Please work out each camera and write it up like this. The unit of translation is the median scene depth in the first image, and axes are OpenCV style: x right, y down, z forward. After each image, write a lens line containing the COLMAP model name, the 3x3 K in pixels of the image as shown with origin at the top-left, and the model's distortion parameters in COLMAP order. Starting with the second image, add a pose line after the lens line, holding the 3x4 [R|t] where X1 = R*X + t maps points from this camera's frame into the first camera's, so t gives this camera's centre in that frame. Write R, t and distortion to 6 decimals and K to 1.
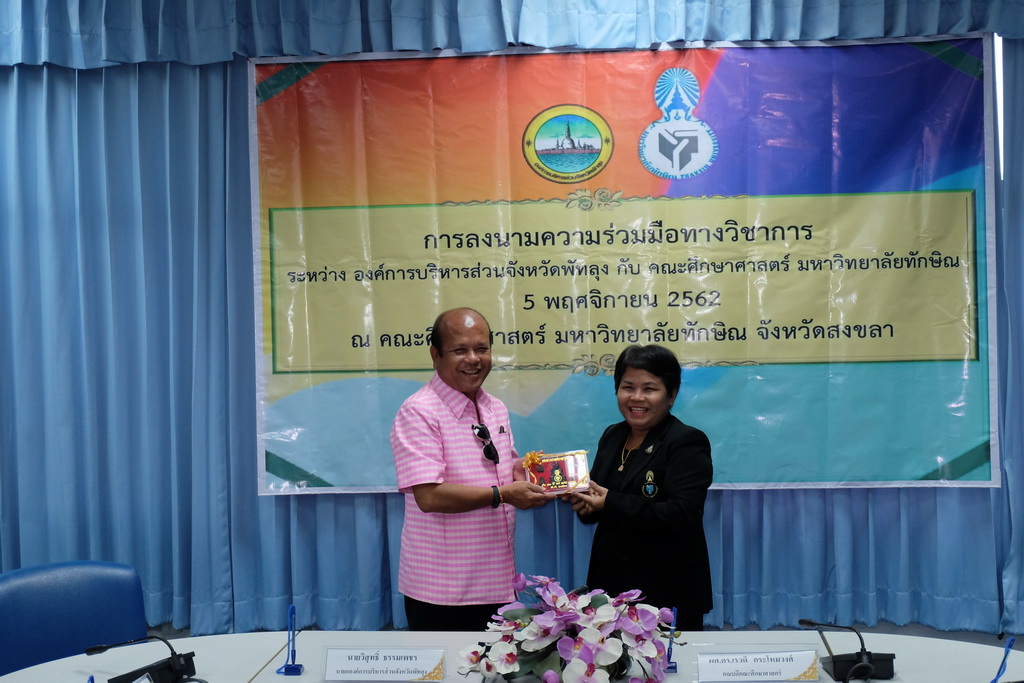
lens RADIAL K [[1612.3, 0, 539.4], [0, 1612.3, 328.3], [0, 0, 1]] dist [-0.013120, 0.000000]
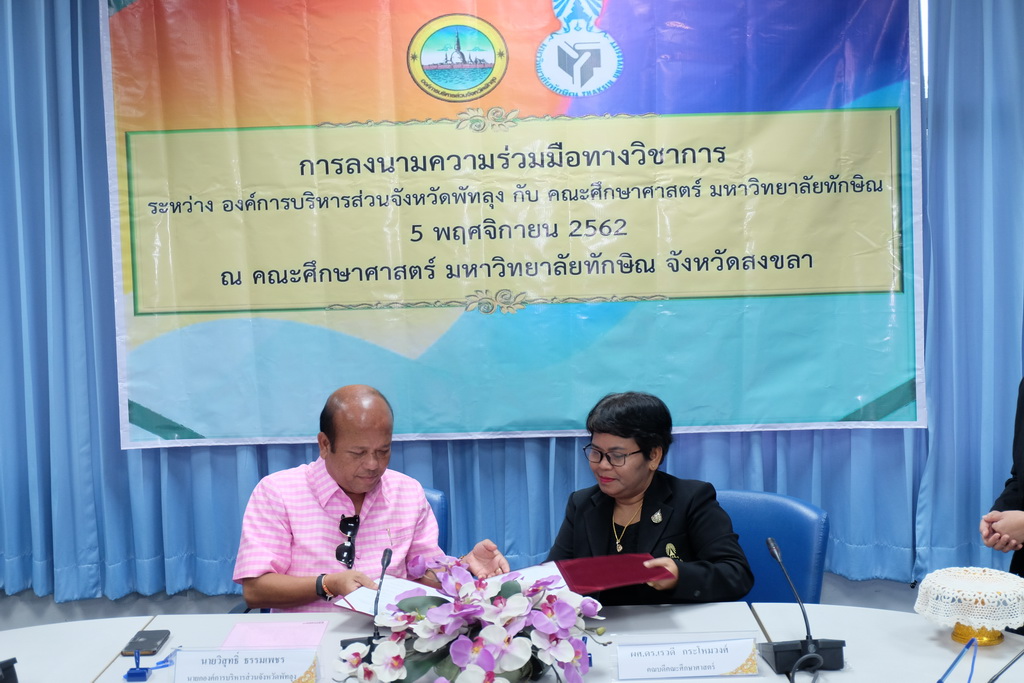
lens RADIAL K [[1409.0, 0, 544.6], [0, 1409.0, 326.9], [0, 0, 1]] dist [-0.067051, 0.000000]
pose [[0.997071, -0.013901, 0.075204, 0.005024], [0.010044, 0.998627, 0.051419, -0.003670], [-0.075816, -0.050513, 0.995842, 0.203875]]
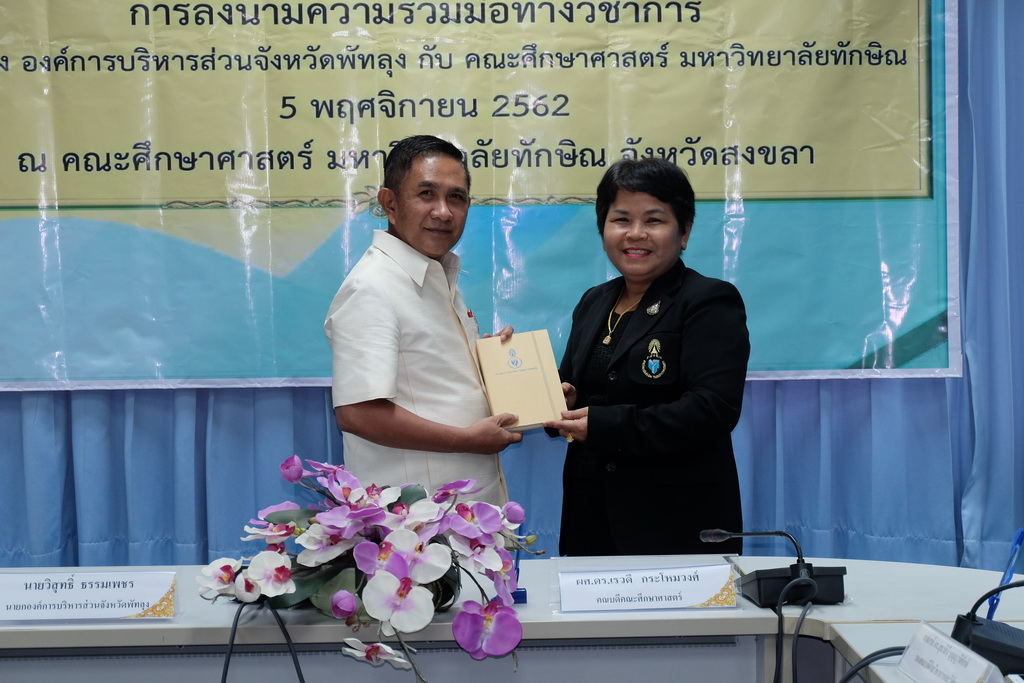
lens RADIAL K [[2182.9, 0, 556.6], [0, 2182.9, 350.2], [0, 0, 1]] dist [0.064412, 0.000000]
pose [[0.990209, 0.003999, 0.139534, -0.022813], [-0.006375, 0.999842, 0.016582, 0.070308], [-0.139445, -0.017309, 0.990078, 0.073162]]
